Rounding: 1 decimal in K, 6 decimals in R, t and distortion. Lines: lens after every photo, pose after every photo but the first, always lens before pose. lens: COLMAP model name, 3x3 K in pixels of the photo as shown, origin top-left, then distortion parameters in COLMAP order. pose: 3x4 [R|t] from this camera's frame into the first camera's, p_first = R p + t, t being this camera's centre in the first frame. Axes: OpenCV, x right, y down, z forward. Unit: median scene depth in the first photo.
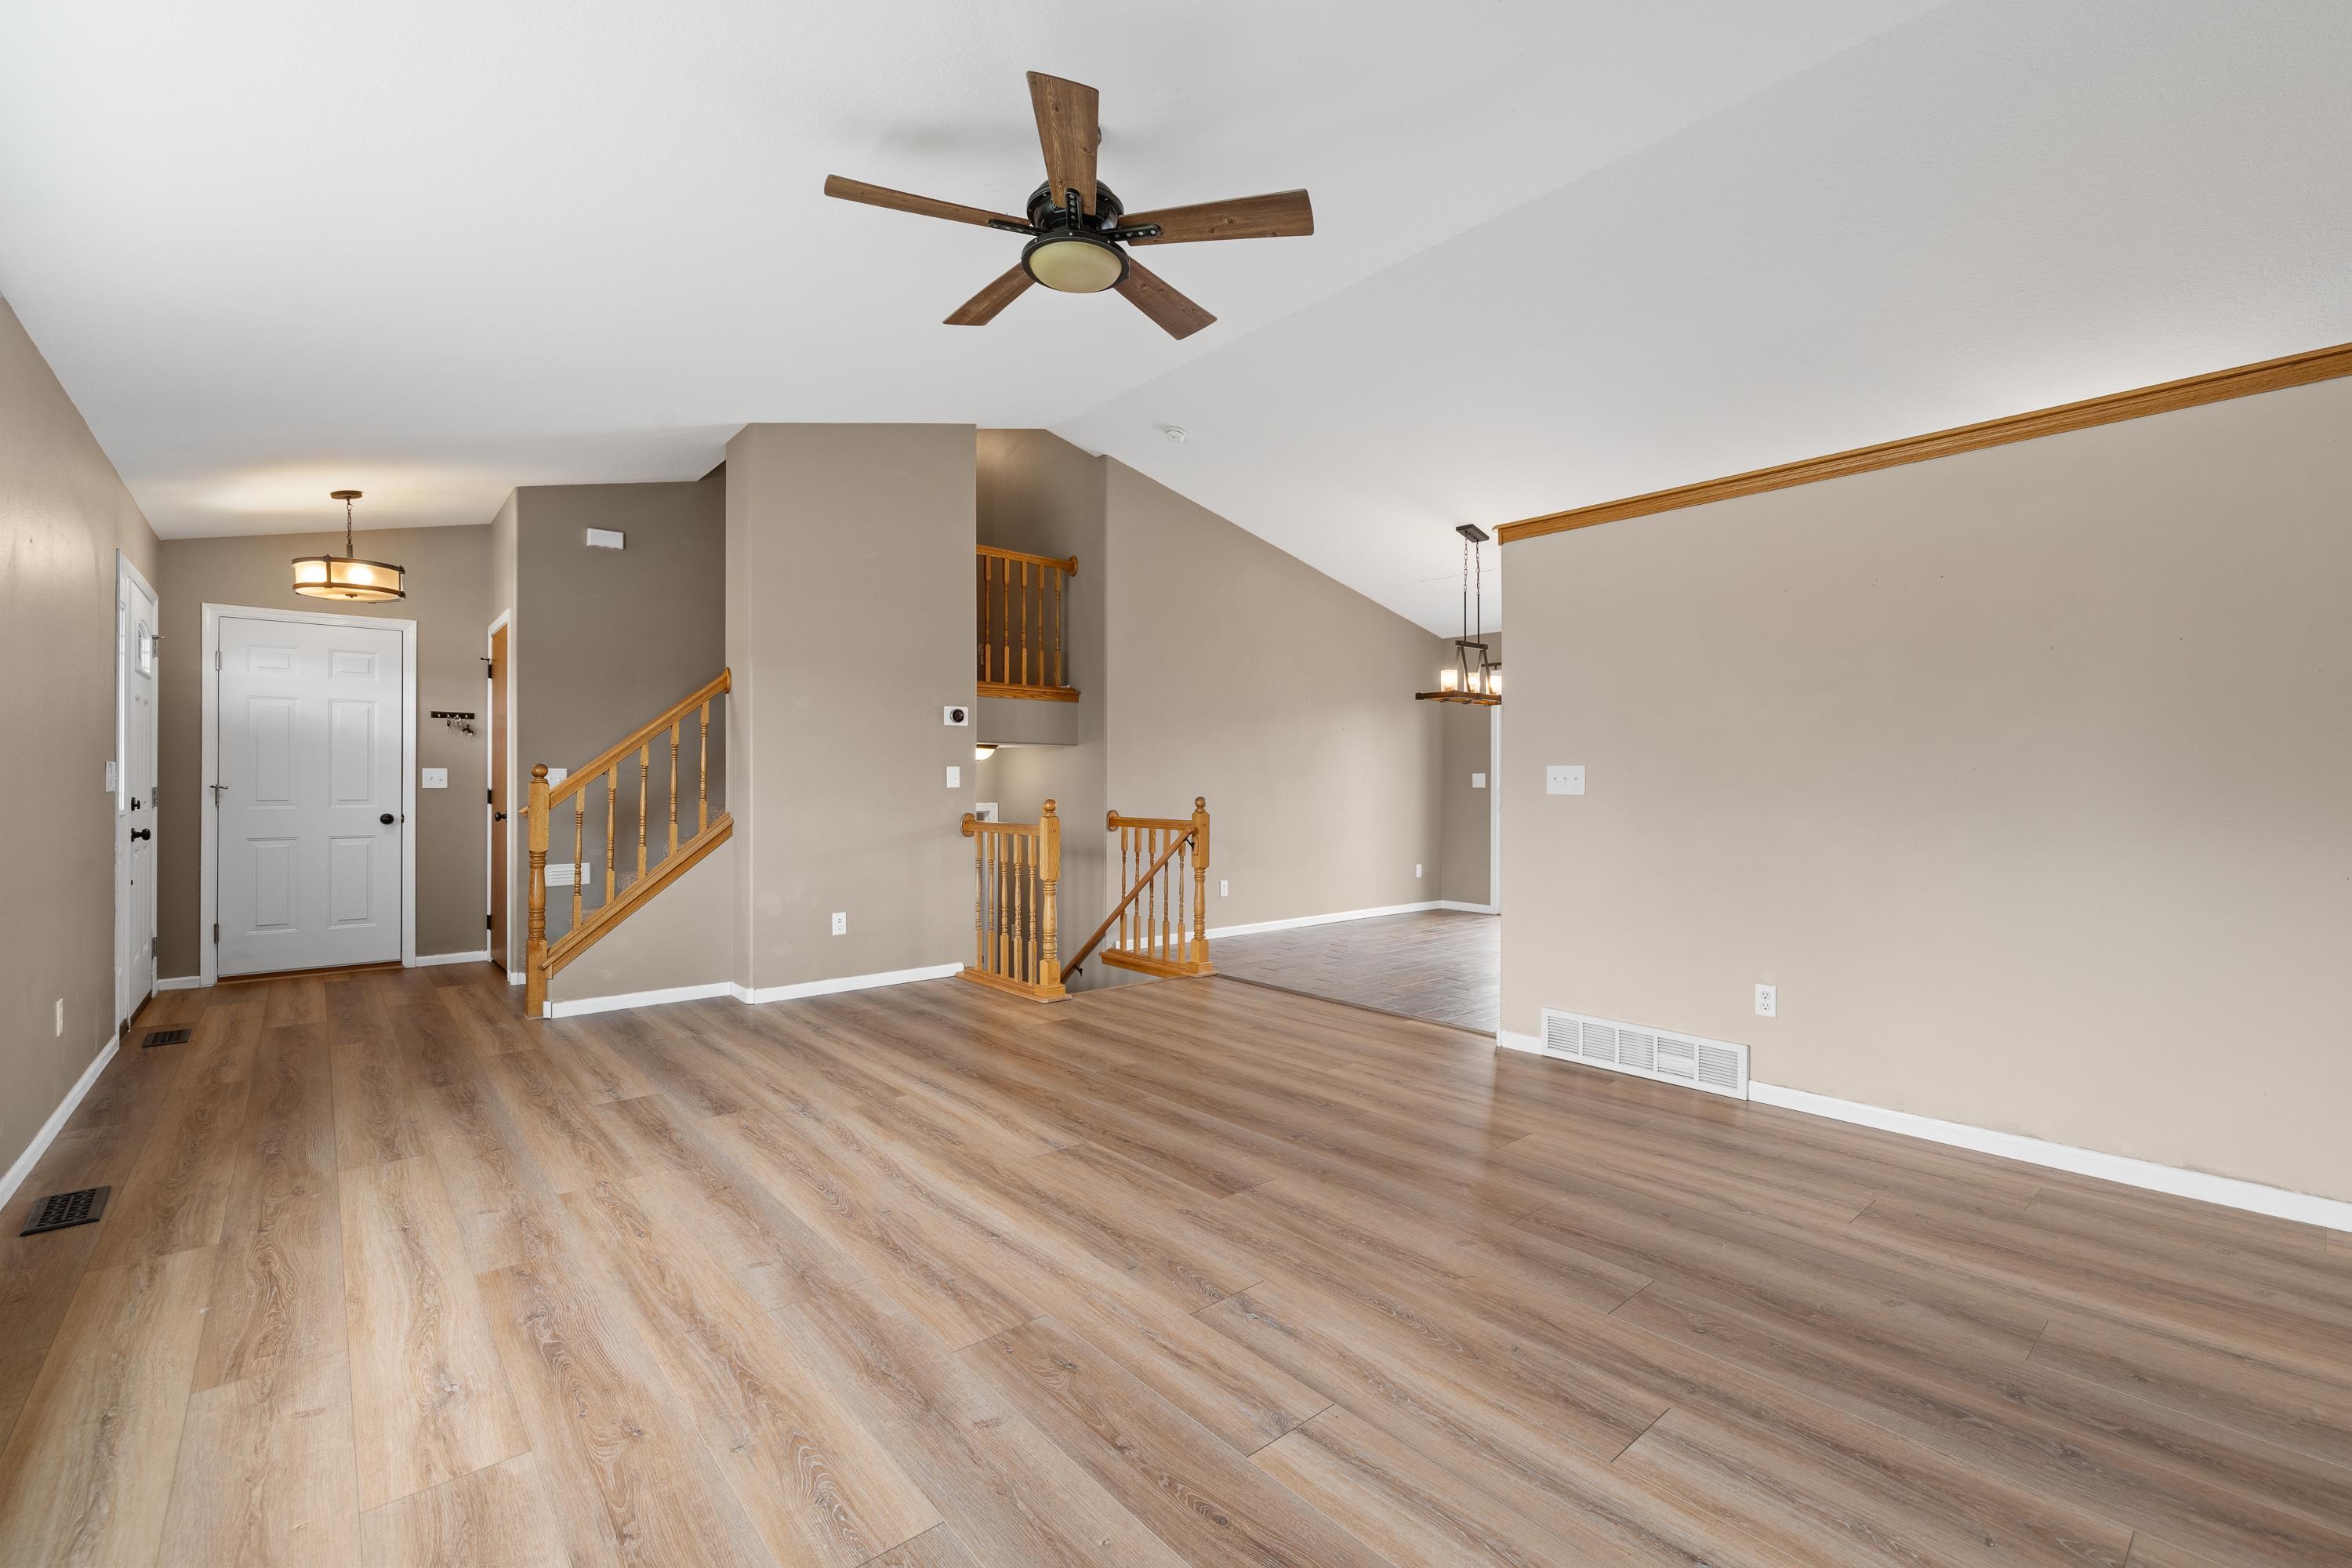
lens RADIAL K [[1013.0, 0, 1190.7], [0, 1013.0, 780.9], [0, 0, 1]] dist [-0.004875, 0.000029]
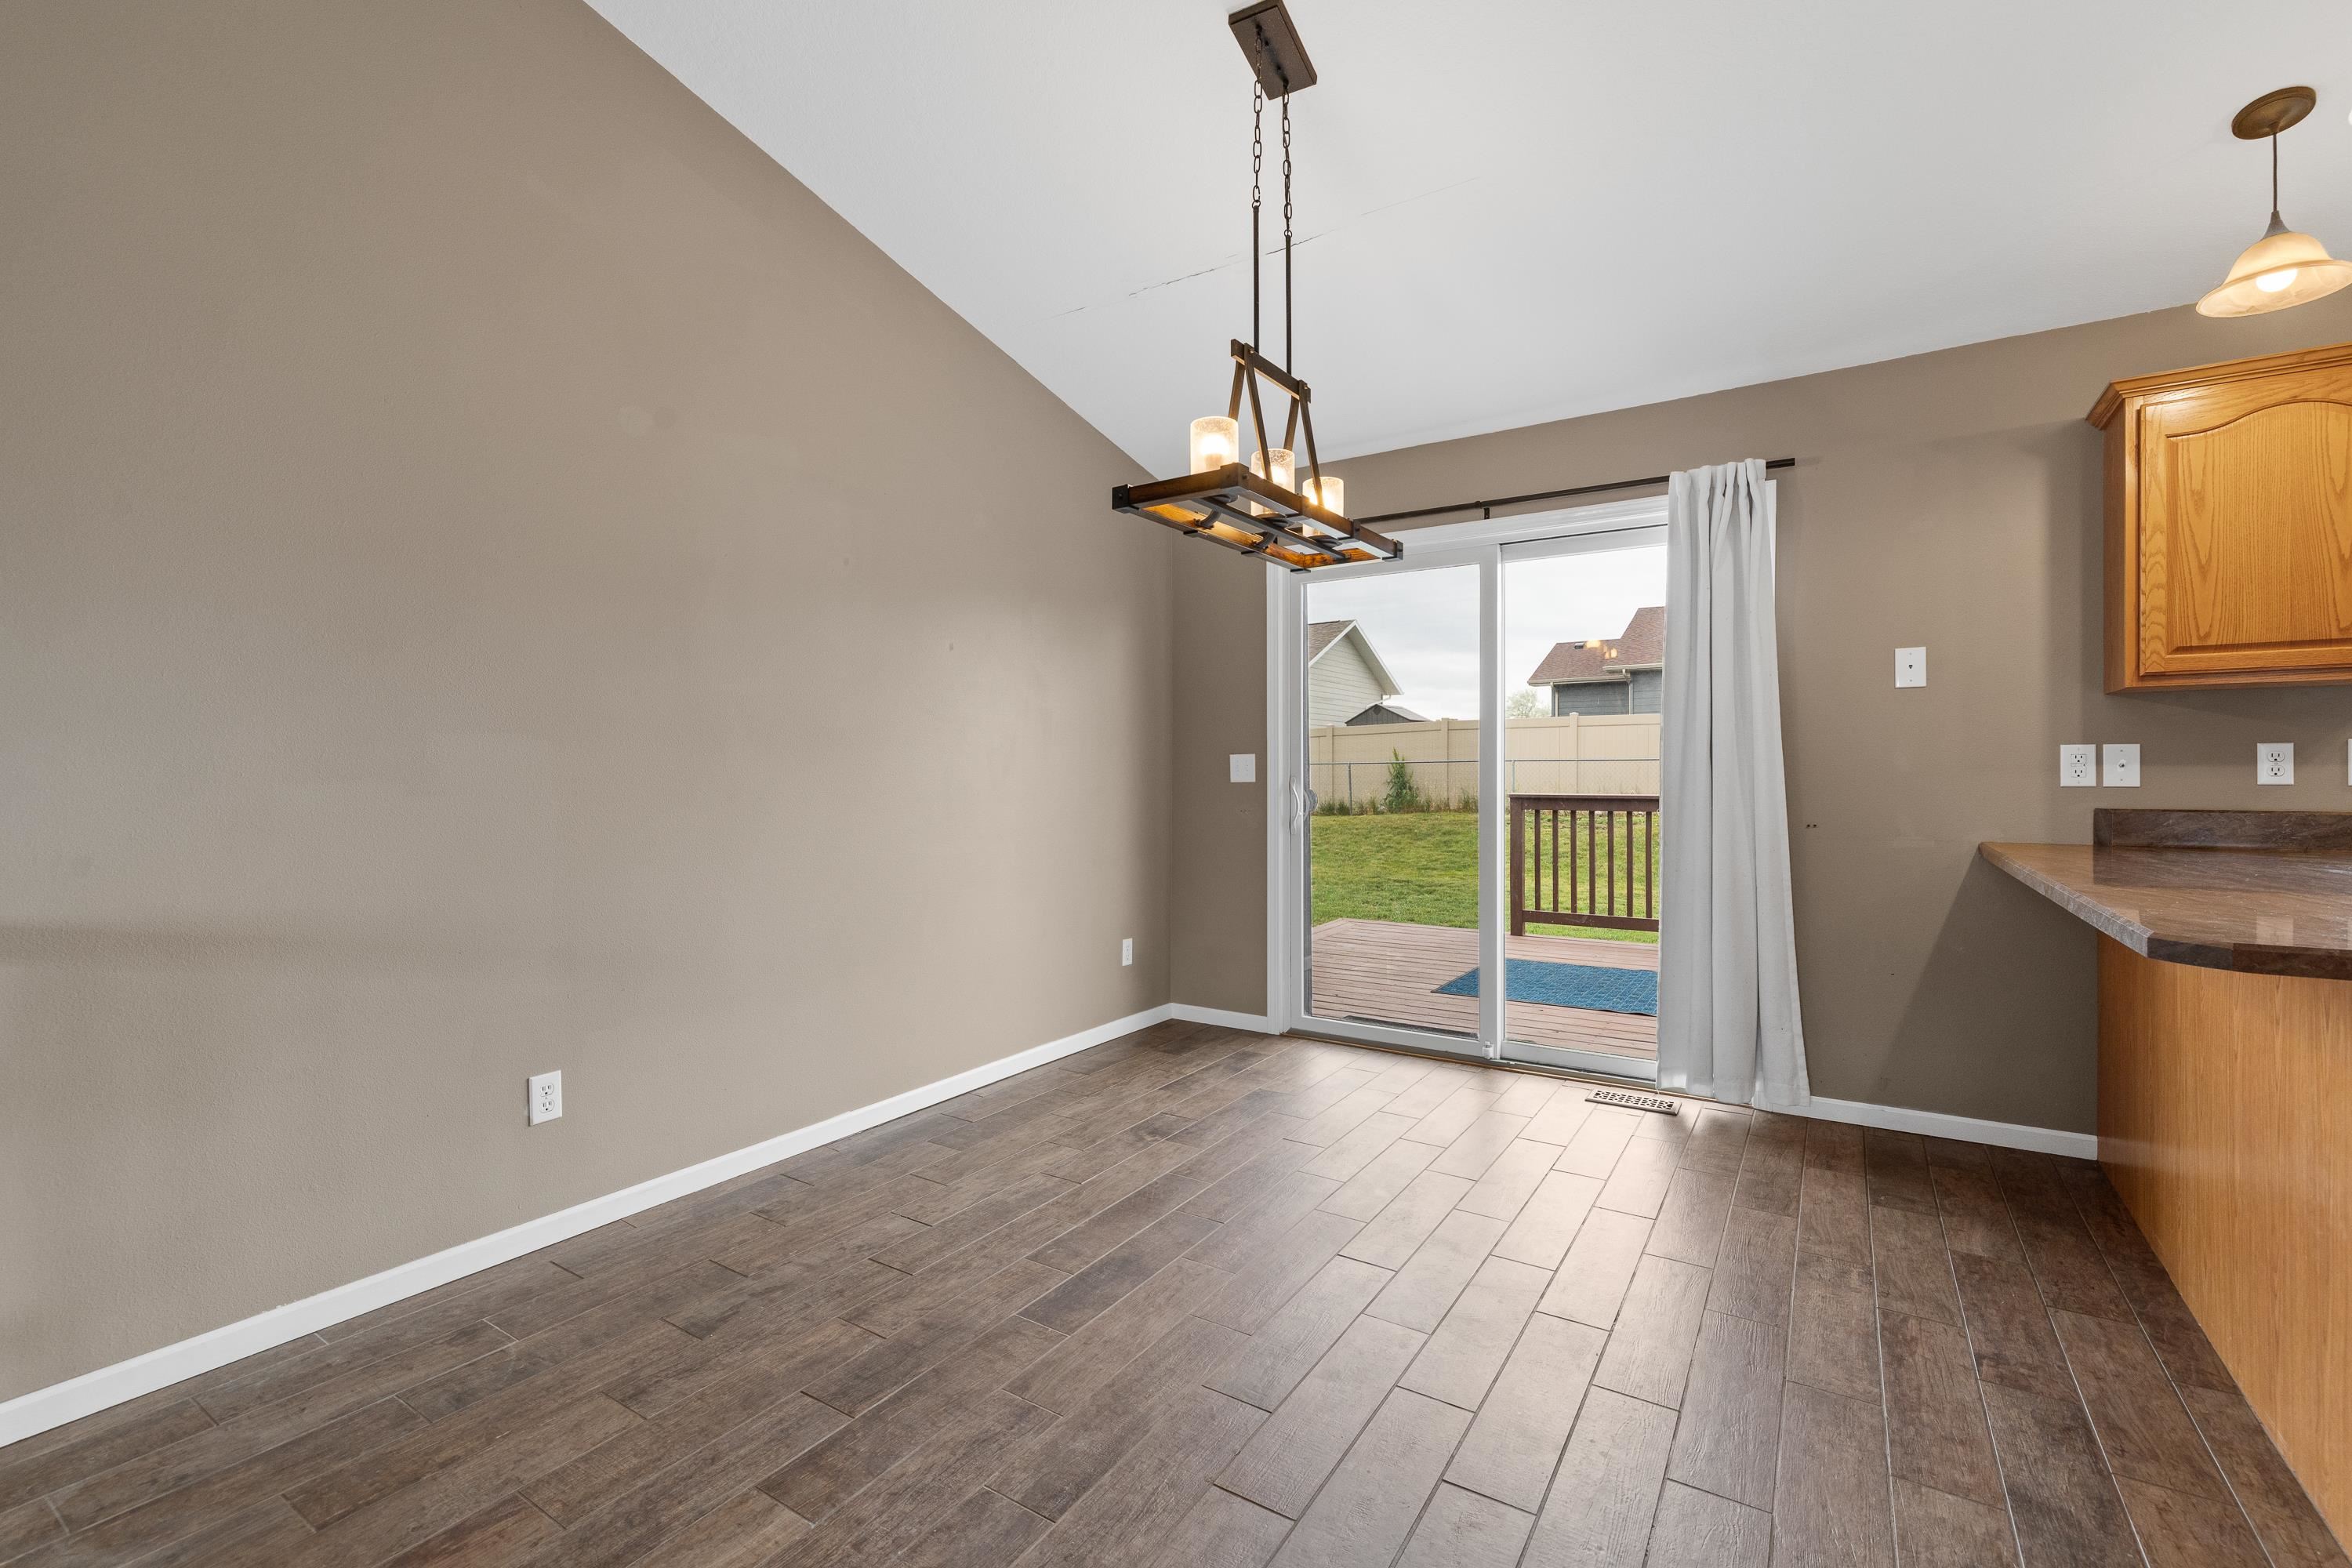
lens RADIAL K [[1013.0, 0, 1167.9], [0, 1013.0, 789.5], [0, 0, 1]] dist [-0.004875, 0.000029]
pose [[0.965923, -0.007615, 0.258718, 0.098092], [0.003758, 0.999874, 0.015400, 0.001885], [-0.258803, -0.013903, 0.965830, 0.434964]]
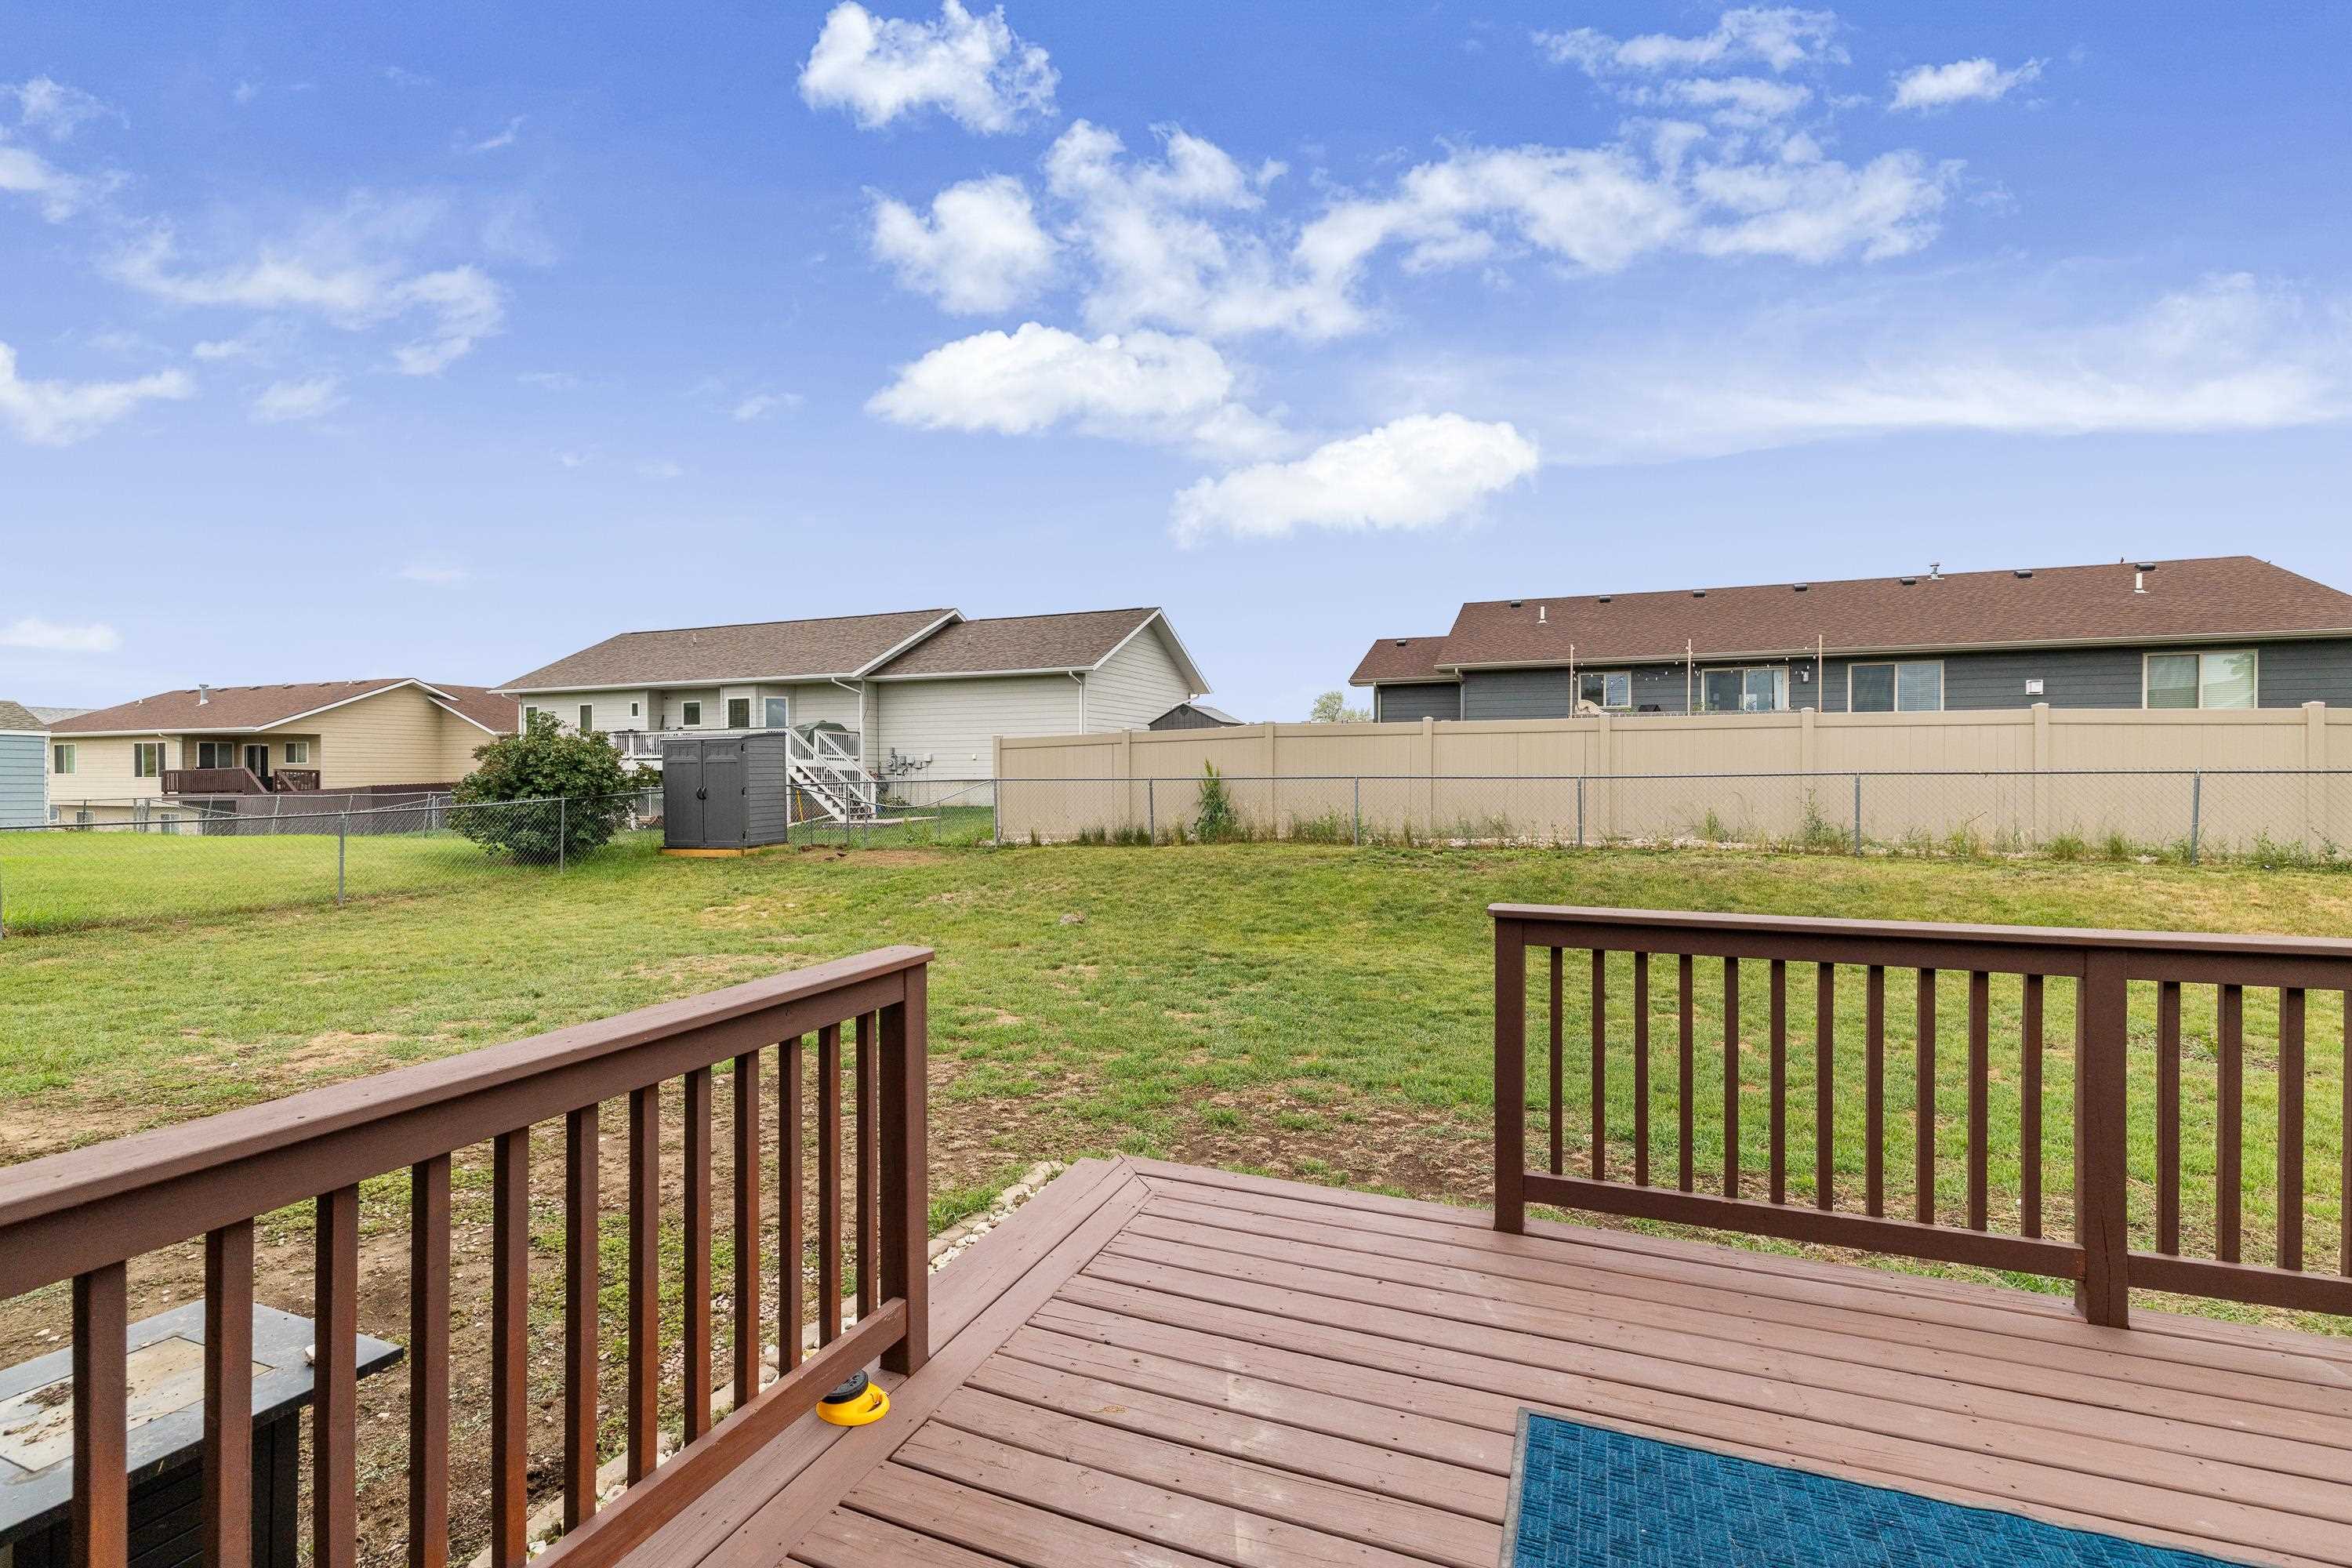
lens RADIAL K [[1013.0, 0, 1183.9], [0, 1013.0, 782.0], [0, 0, 1]] dist [-0.004875, 0.000029]
pose [[0.893846, -0.009177, 0.448281, 0.151105], [0.006016, 0.999946, 0.008474, -0.004912], [-0.448334, -0.004878, 0.893853, 0.541087]]
